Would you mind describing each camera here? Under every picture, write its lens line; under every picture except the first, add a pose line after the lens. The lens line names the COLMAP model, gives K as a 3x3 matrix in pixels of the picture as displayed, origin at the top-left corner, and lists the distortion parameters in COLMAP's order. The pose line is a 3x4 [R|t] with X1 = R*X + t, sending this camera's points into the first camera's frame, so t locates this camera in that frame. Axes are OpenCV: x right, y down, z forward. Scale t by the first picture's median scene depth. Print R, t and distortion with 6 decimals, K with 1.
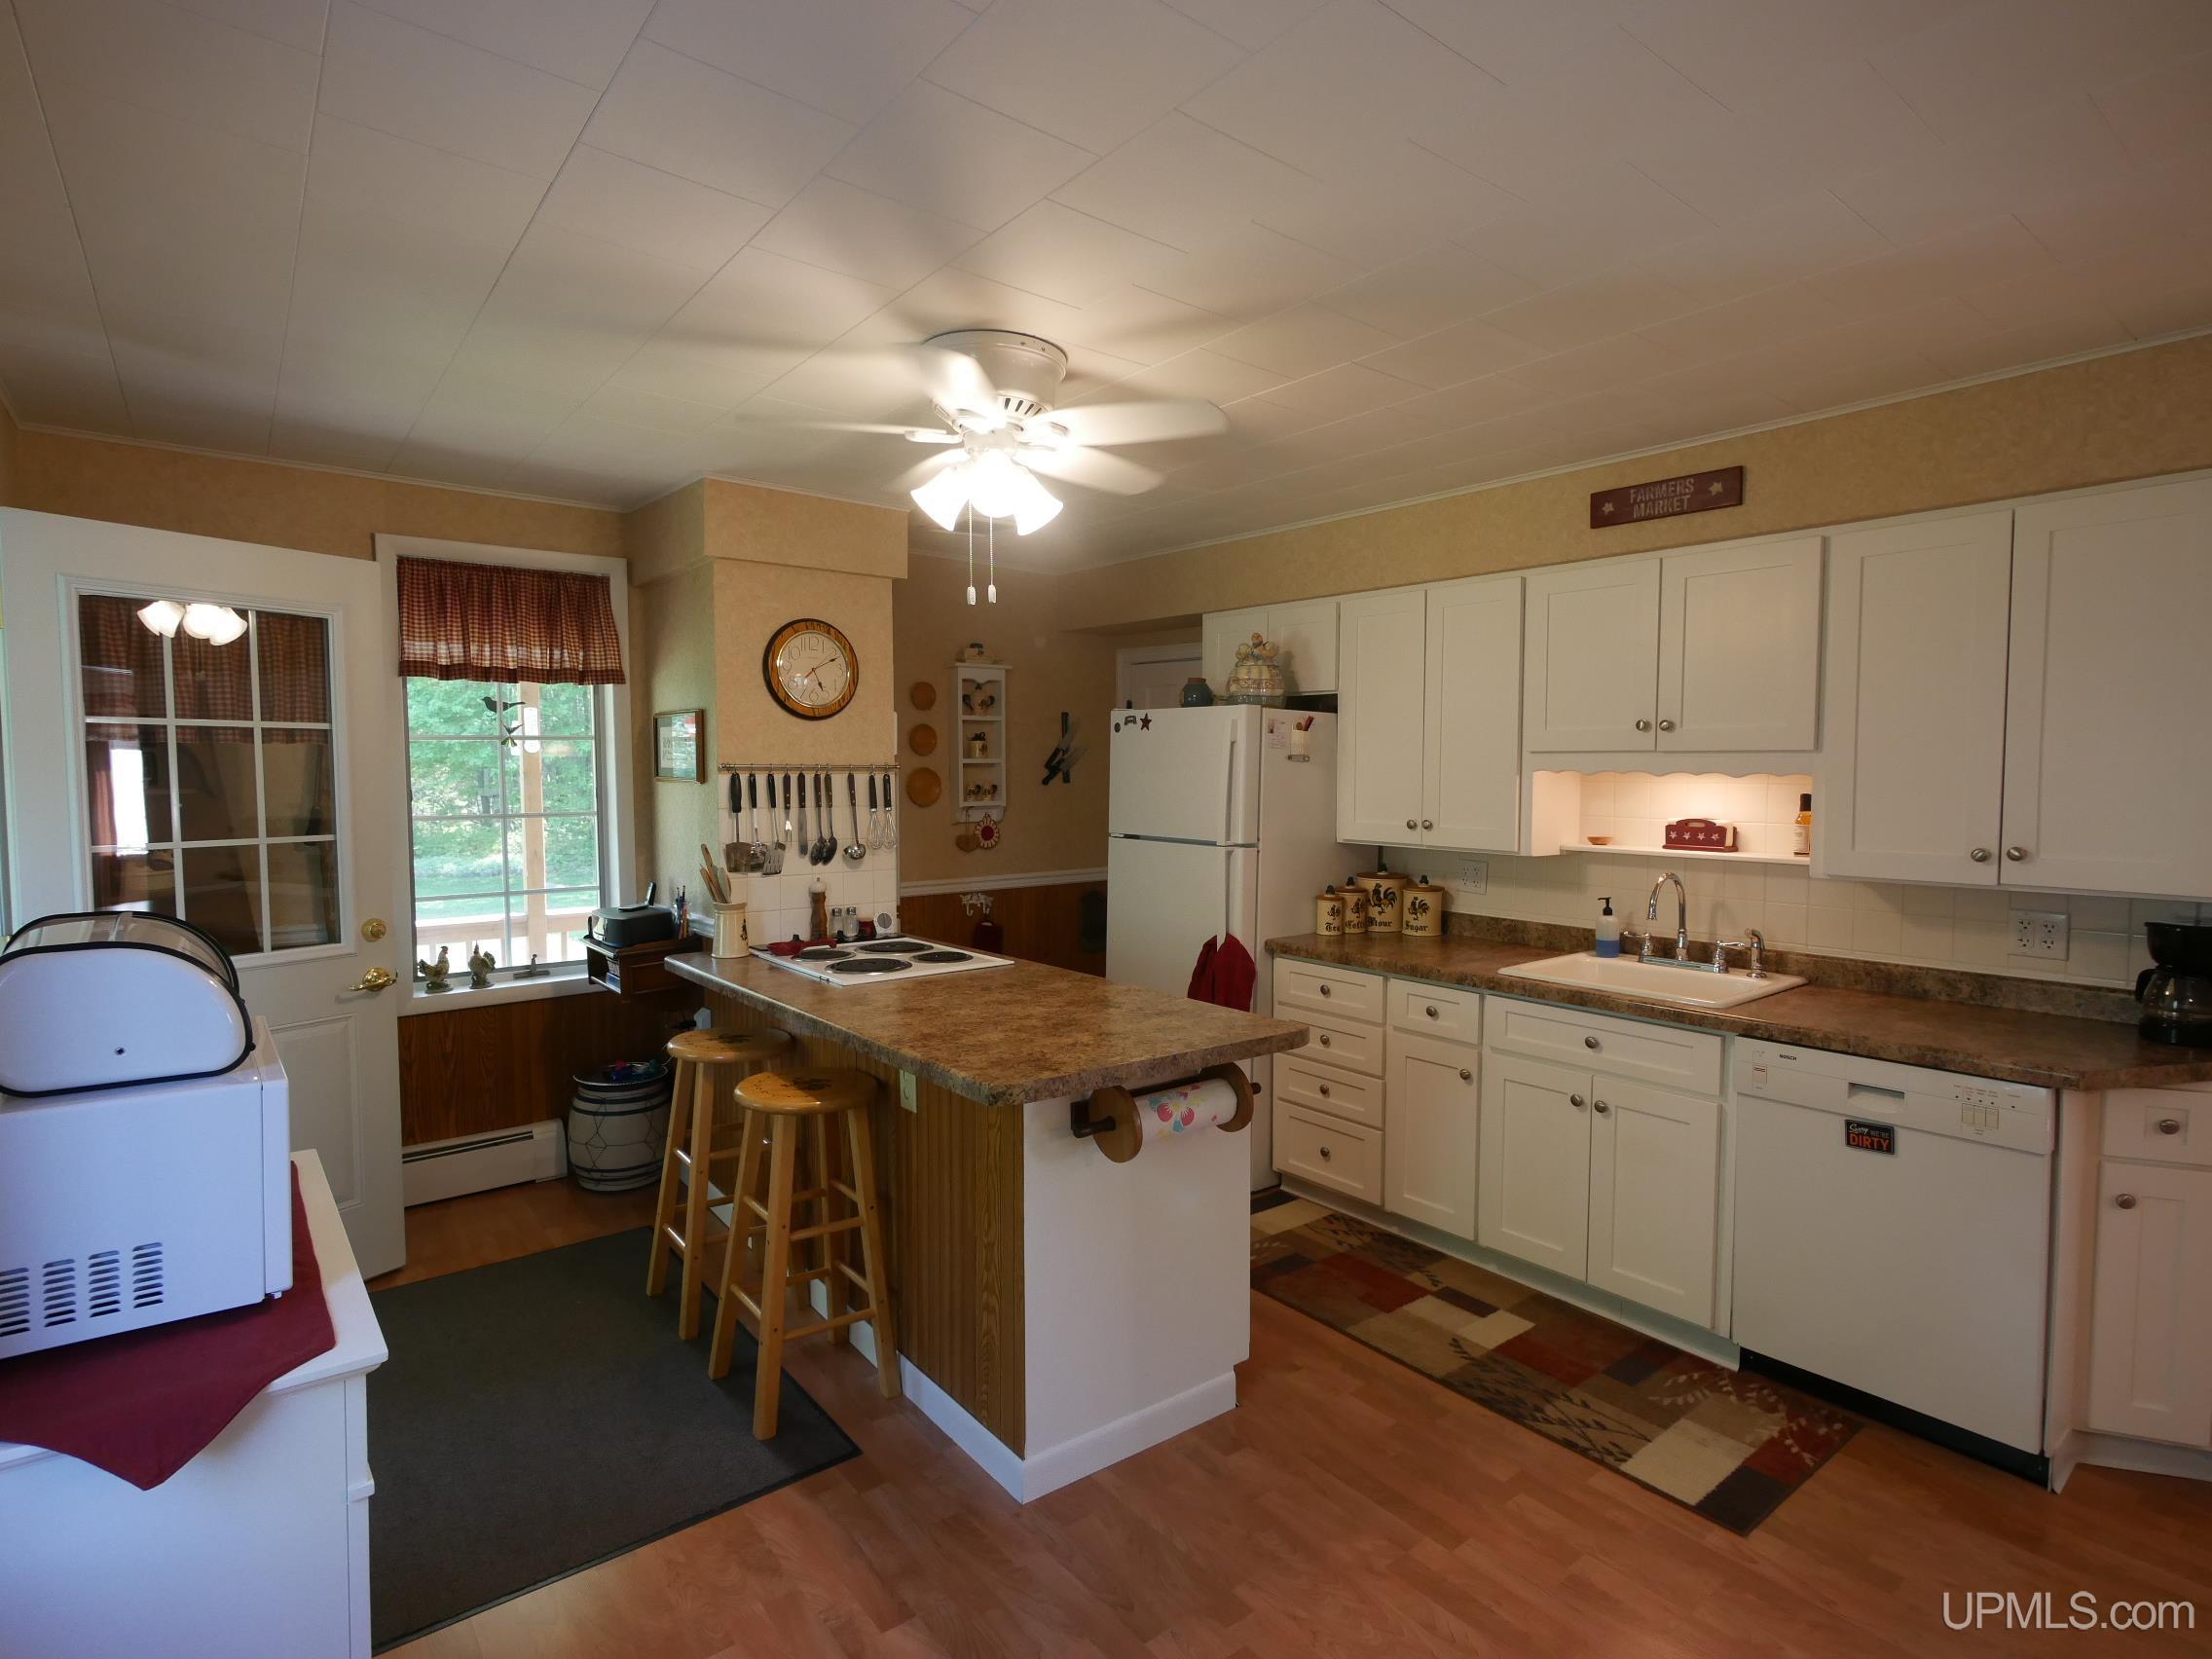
lens RADIAL K [[1133.0, 0, 1098.1], [0, 1133.0, 830.9], [0, 0, 1]] dist [-0.017645, -0.000312]
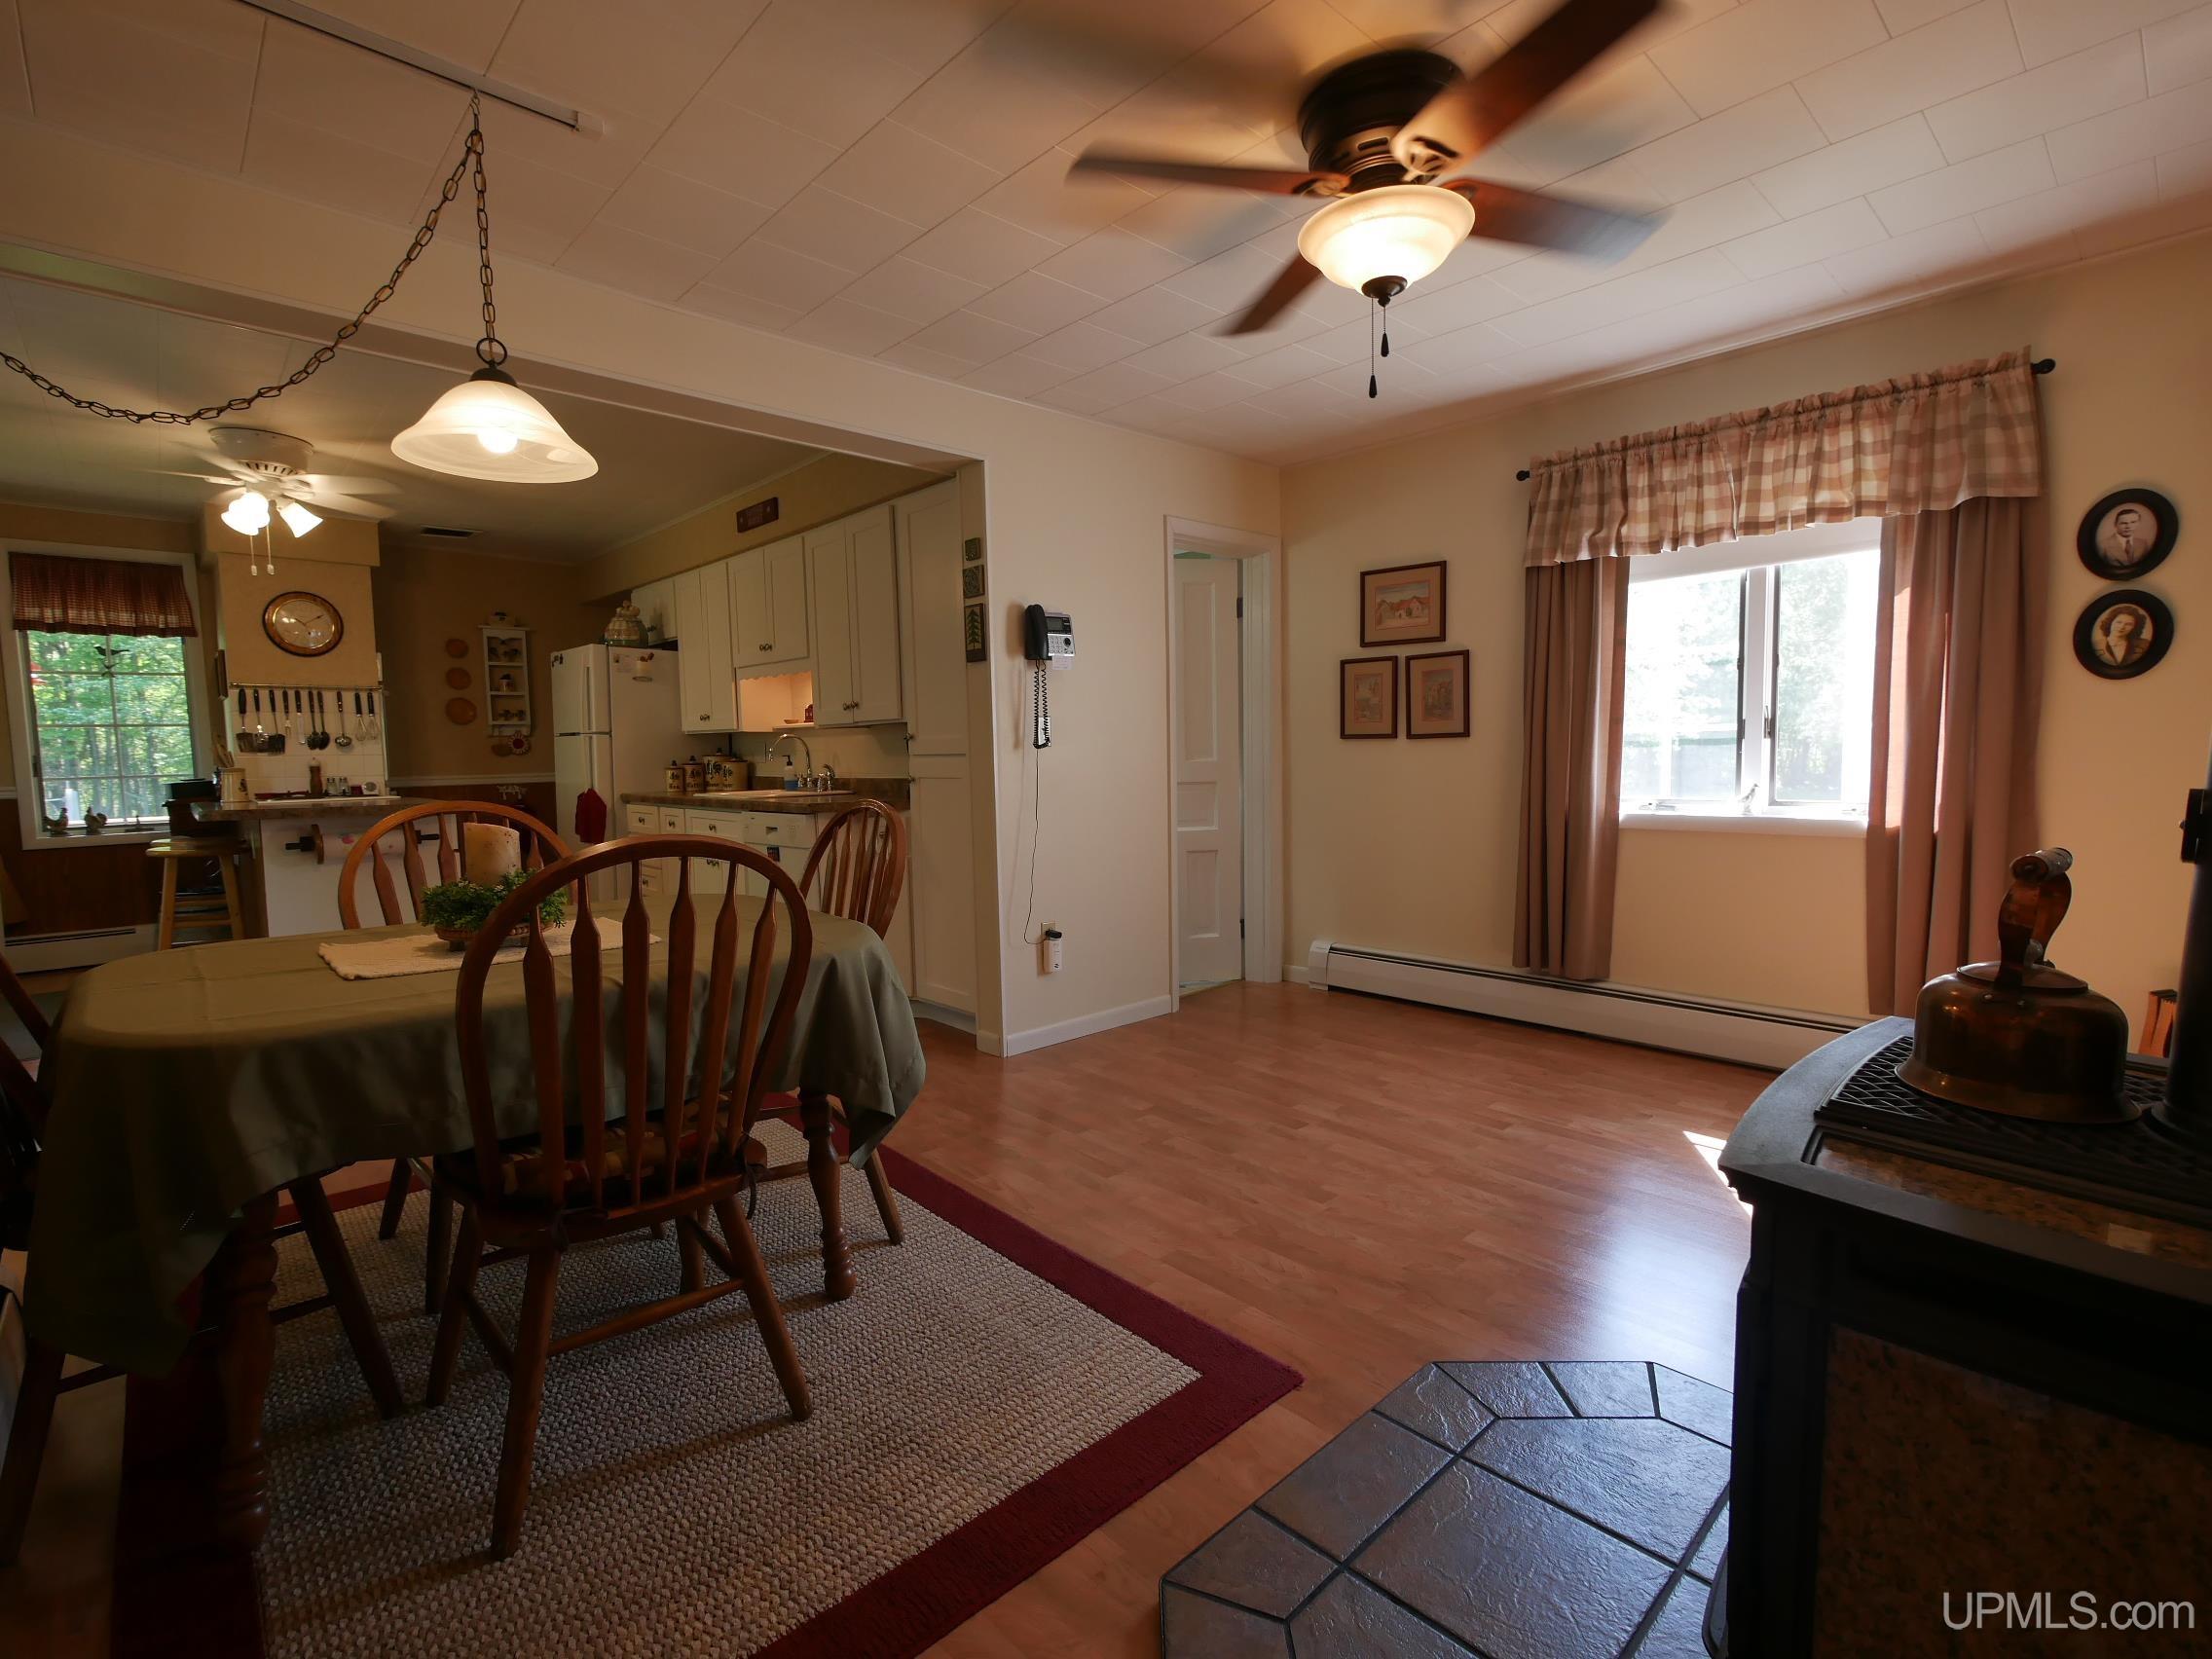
lens RADIAL K [[1026.7, 0, 1098.1], [0, 1026.7, 831.9], [0, 0, 1]] dist [-0.002197, -0.001023]
pose [[0.996637, -0.024259, 0.078267, 0.714284], [0.022579, 0.999497, 0.022277, 0.136074], [-0.078768, -0.020435, 0.996683, -0.501794]]
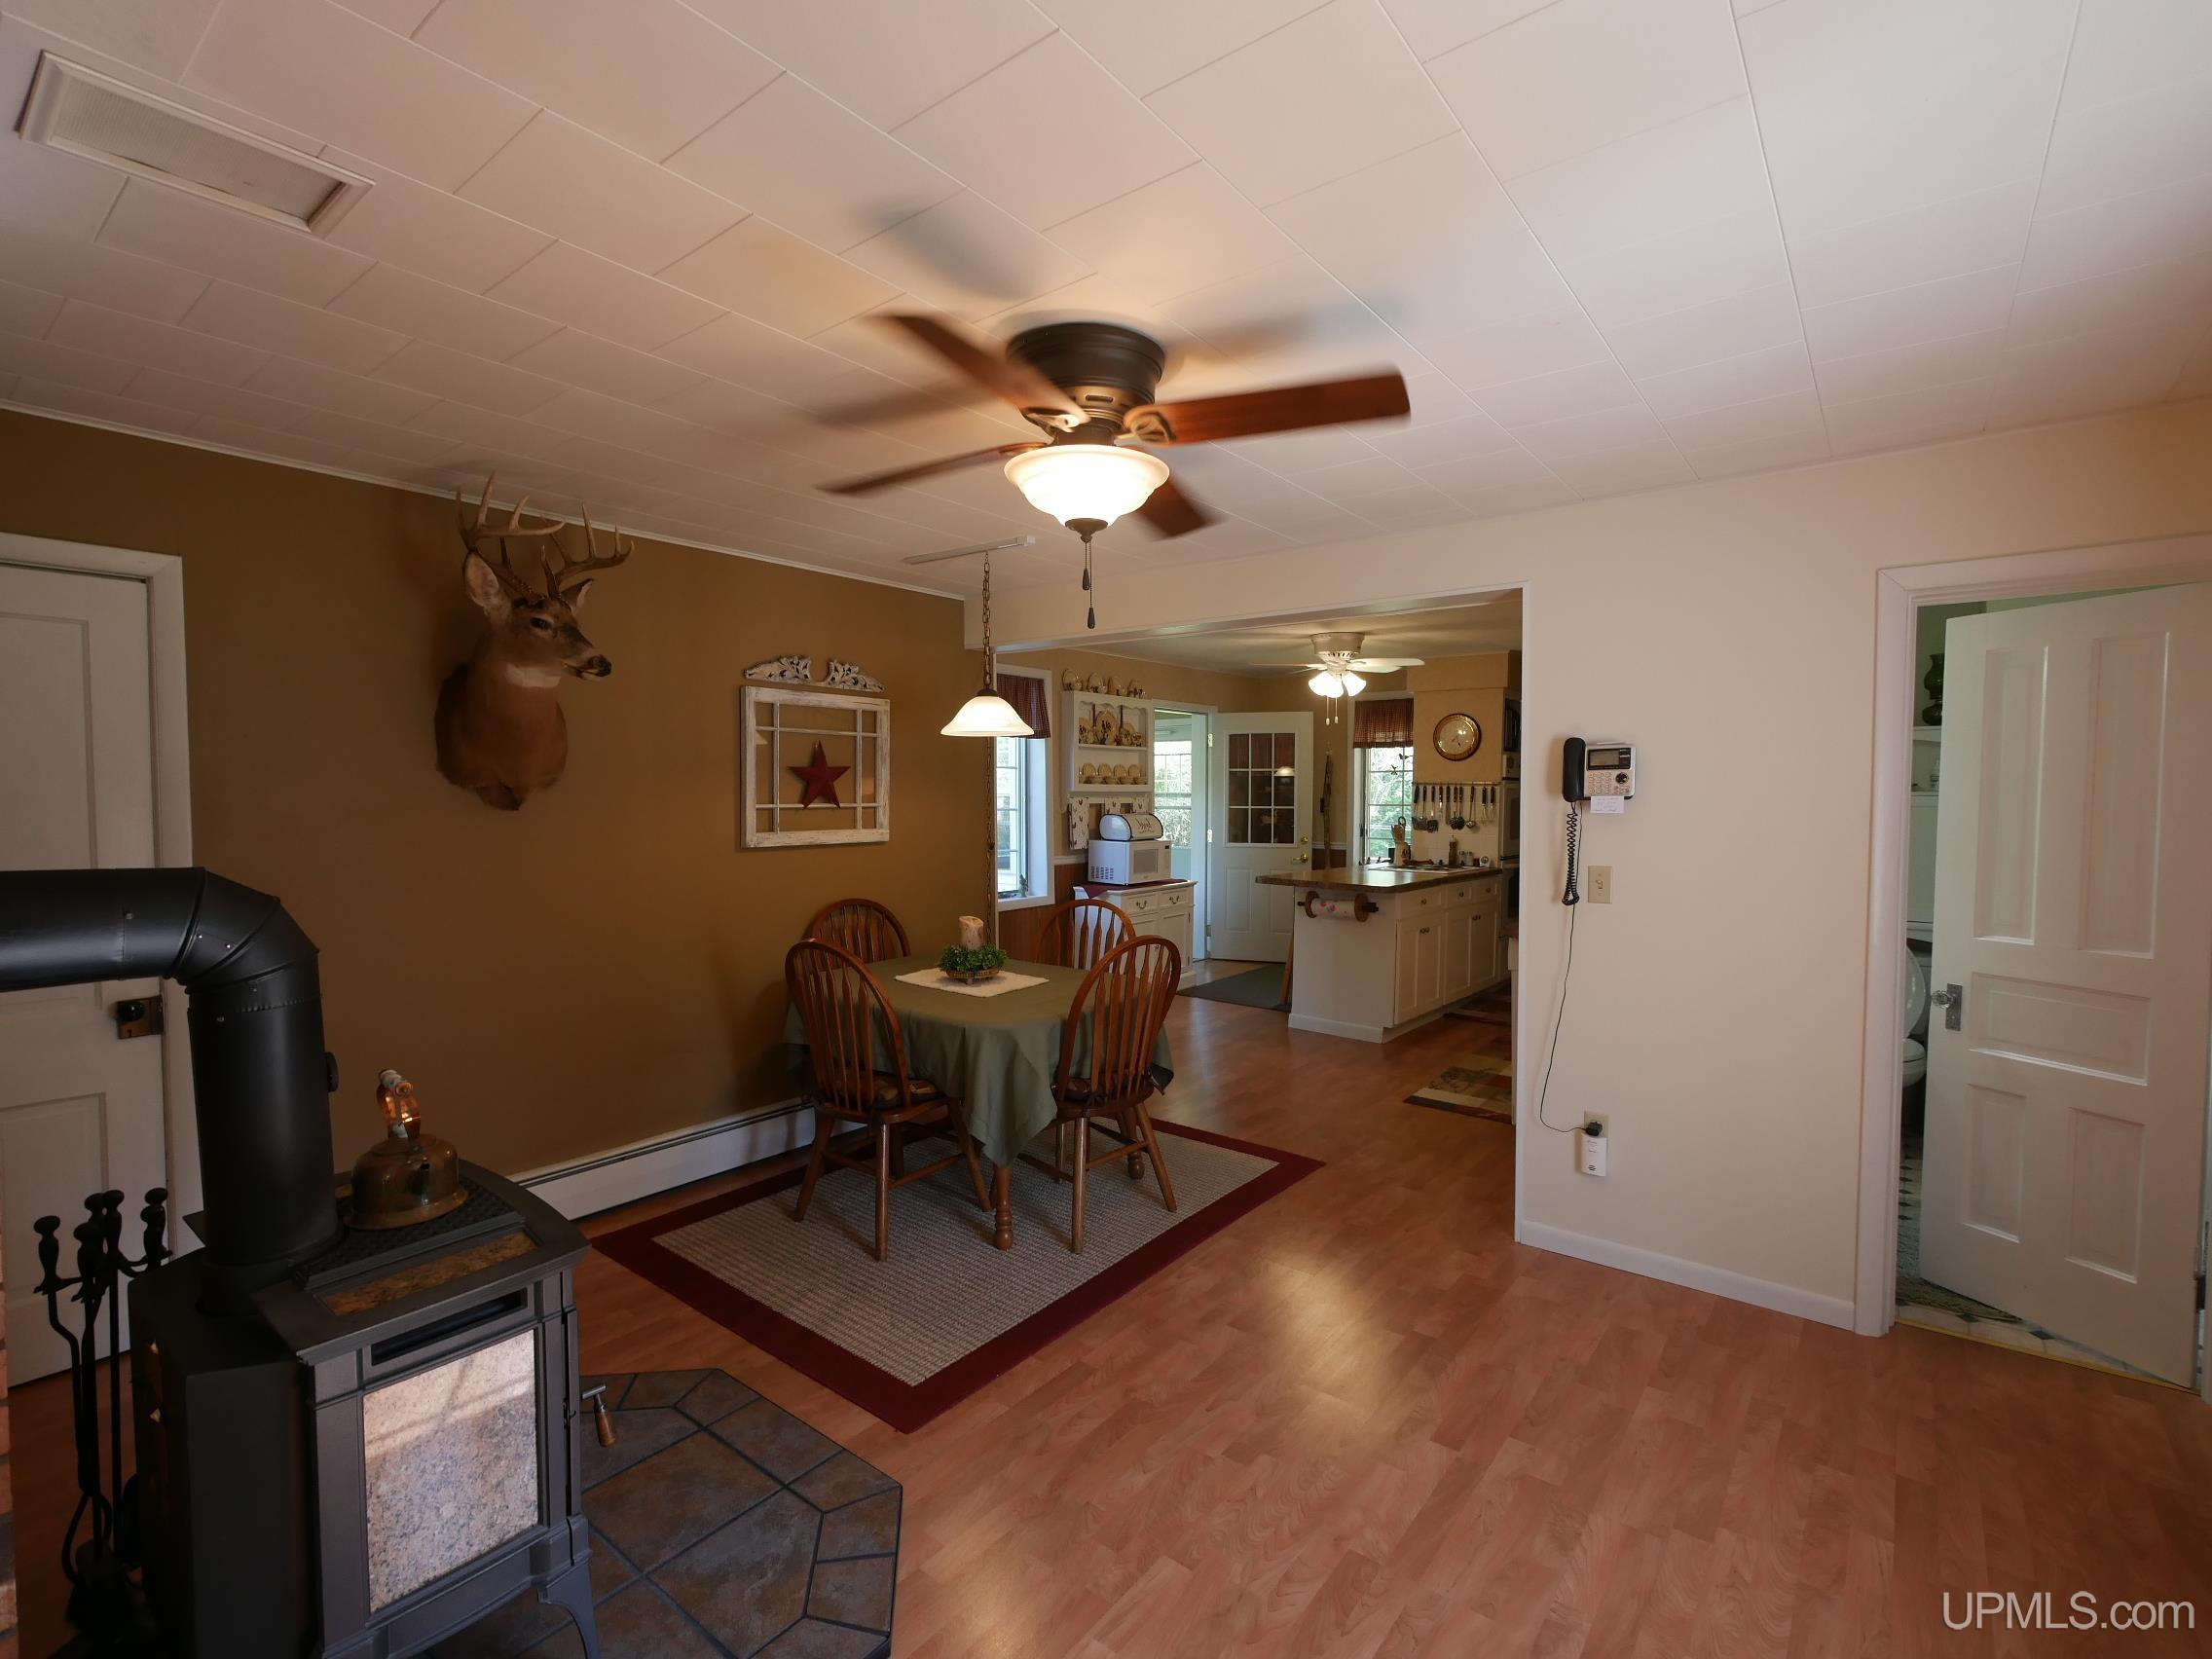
lens RADIAL K [[1026.7, 0, 1098.1], [0, 1026.7, 831.9], [0, 0, 1]] dist [-0.002197, -0.001023]
pose [[0.231136, 0.041629, -0.972030, 1.445679], [-0.057961, 0.997899, 0.028955, 0.017409], [0.971193, 0.049647, 0.233063, -0.094799]]
